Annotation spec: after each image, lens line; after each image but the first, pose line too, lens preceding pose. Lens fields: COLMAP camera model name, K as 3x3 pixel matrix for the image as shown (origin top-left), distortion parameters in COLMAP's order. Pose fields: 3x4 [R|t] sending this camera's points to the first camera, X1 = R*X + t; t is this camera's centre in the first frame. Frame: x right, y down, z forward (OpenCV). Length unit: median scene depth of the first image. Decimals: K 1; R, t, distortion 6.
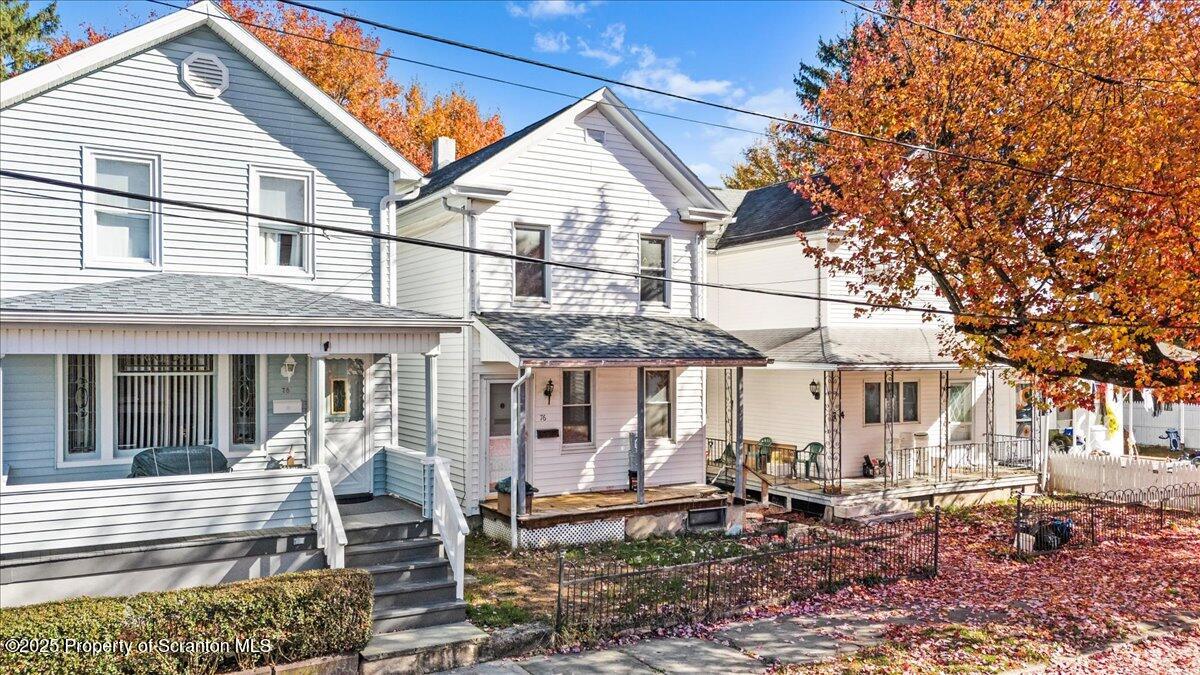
lens RADIAL K [[887.9, 0, 597.3], [0, 887.9, 337.1], [0, 0, 1]] dist [0.058857, -0.000464]
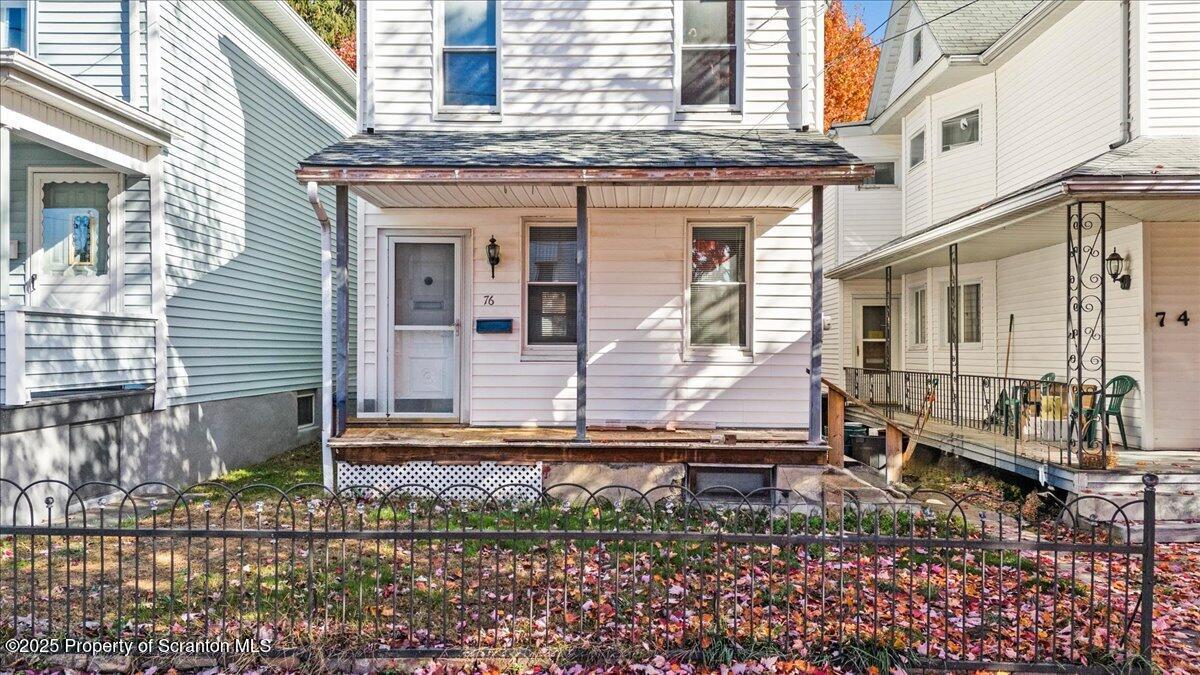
lens RADIAL K [[887.9, 0, 596.2], [0, 887.9, 347.9], [0, 0, 1]] dist [0.058857, -0.000464]
pose [[0.837119, -0.002012, -0.547017, 0.332063], [0.006393, 0.999961, 0.006104, 0.117524], [0.546983, -0.008607, 0.837099, 0.509977]]
